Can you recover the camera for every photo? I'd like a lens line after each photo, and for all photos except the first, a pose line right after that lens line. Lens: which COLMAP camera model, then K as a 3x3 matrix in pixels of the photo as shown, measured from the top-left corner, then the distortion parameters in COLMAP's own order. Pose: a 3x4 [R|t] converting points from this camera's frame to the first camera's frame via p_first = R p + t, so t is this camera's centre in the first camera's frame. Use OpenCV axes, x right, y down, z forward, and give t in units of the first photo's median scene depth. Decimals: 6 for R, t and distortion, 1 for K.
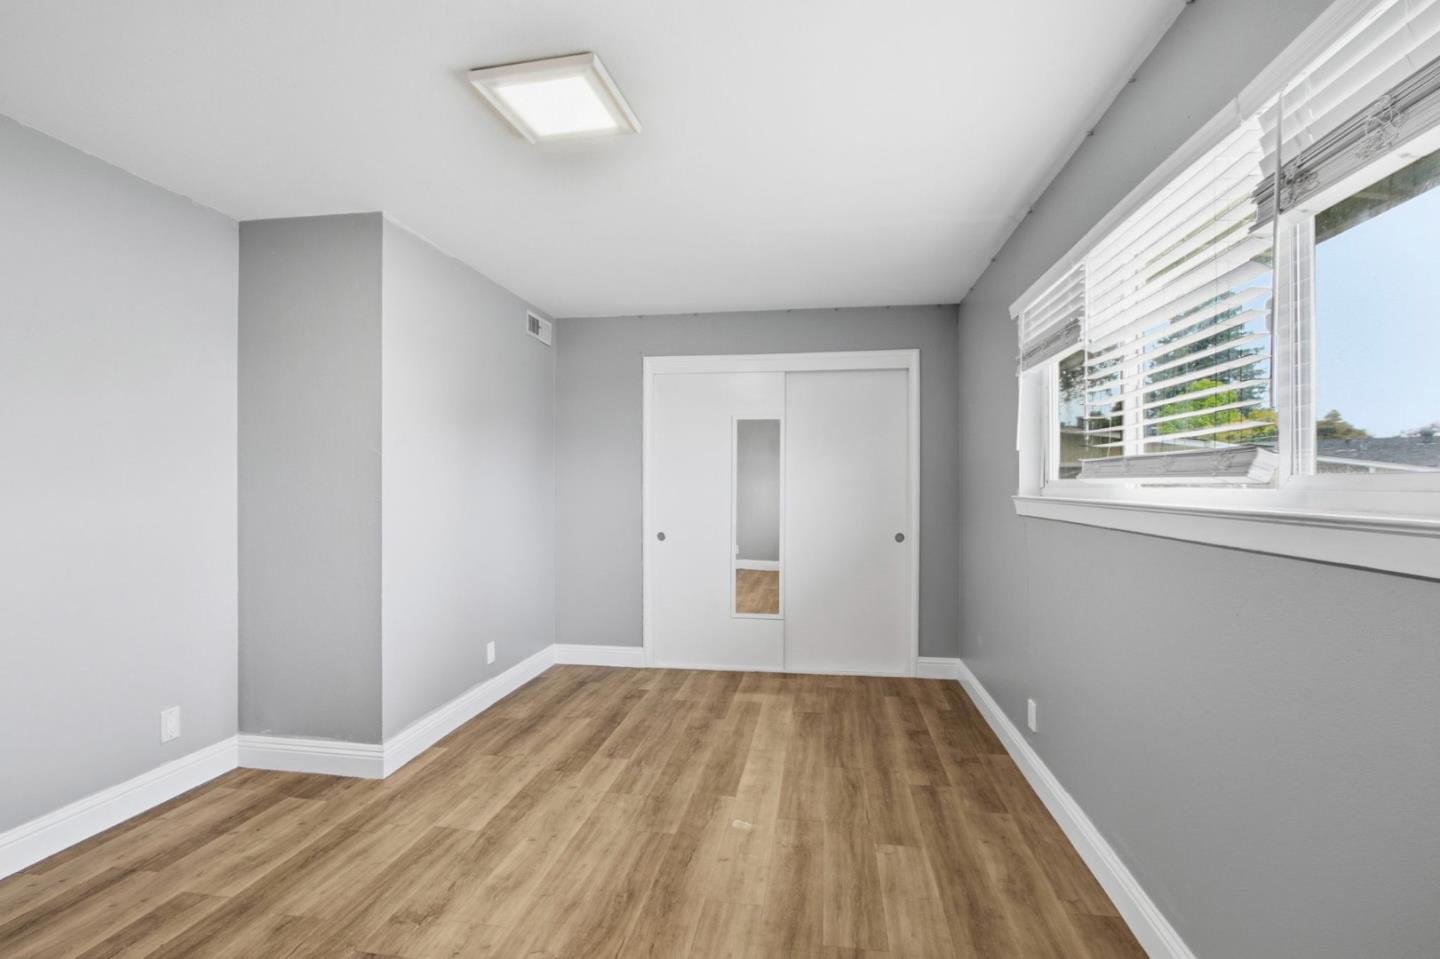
lens RADIAL K [[678.5, 0, 714.1], [0, 678.5, 481.4], [0, 0, 1]] dist [-0.022120, 0.003082]
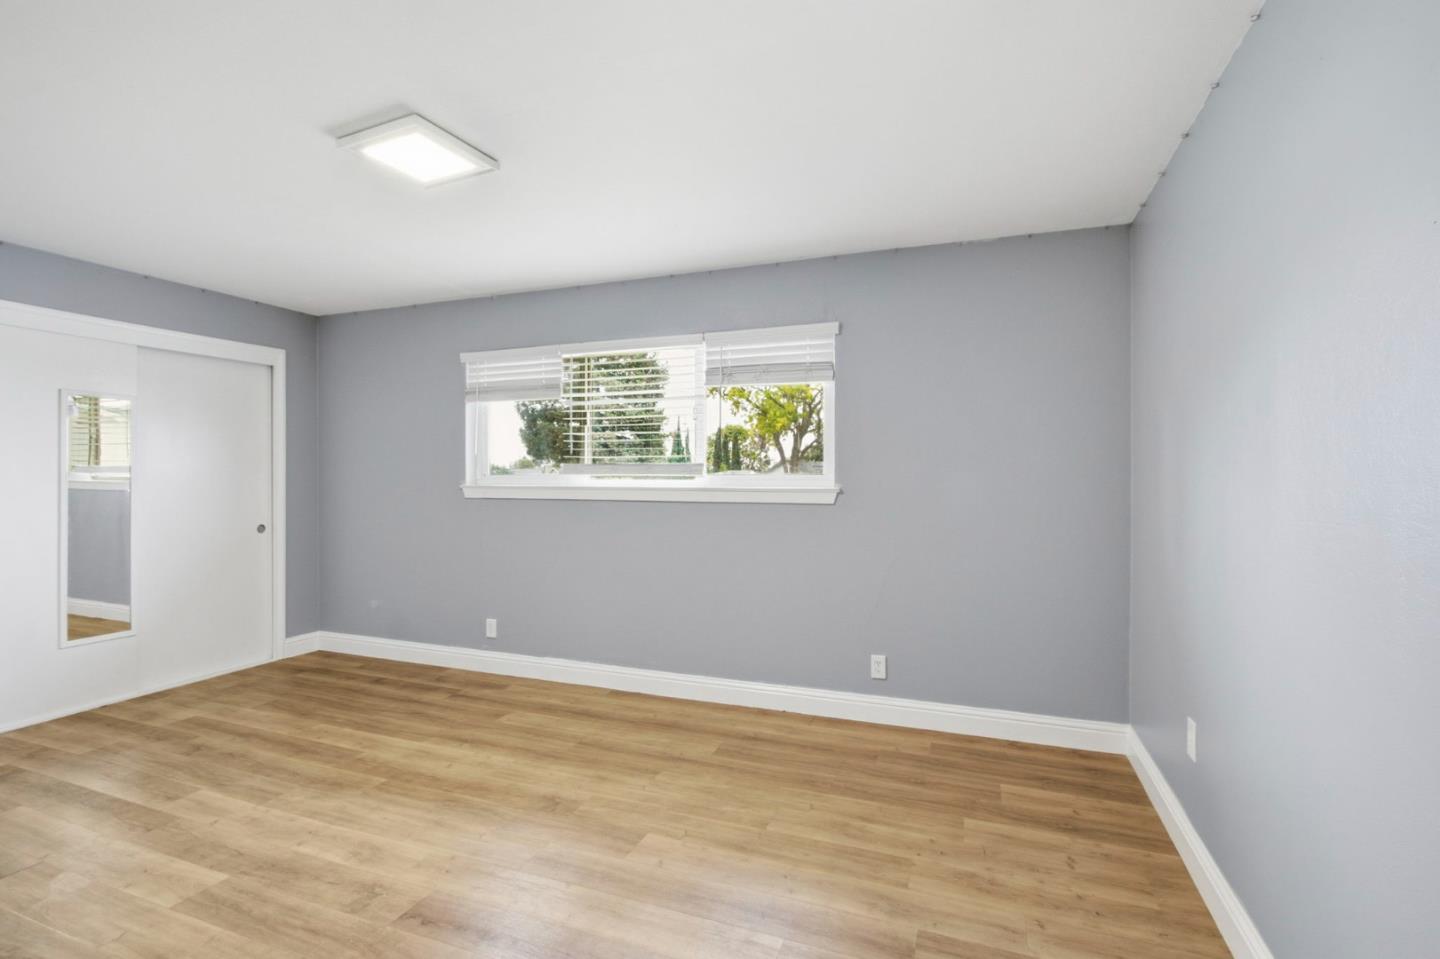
lens RADIAL K [[678.5, 0, 708.2], [0, 678.5, 480.1], [0, 0, 1]] dist [-0.022120, 0.003082]
pose [[0.222344, -0.005639, 0.974952, -1.019050], [-0.005220, 0.999962, 0.006974, -0.003538], [-0.974954, -0.006640, 0.222306, 0.200228]]
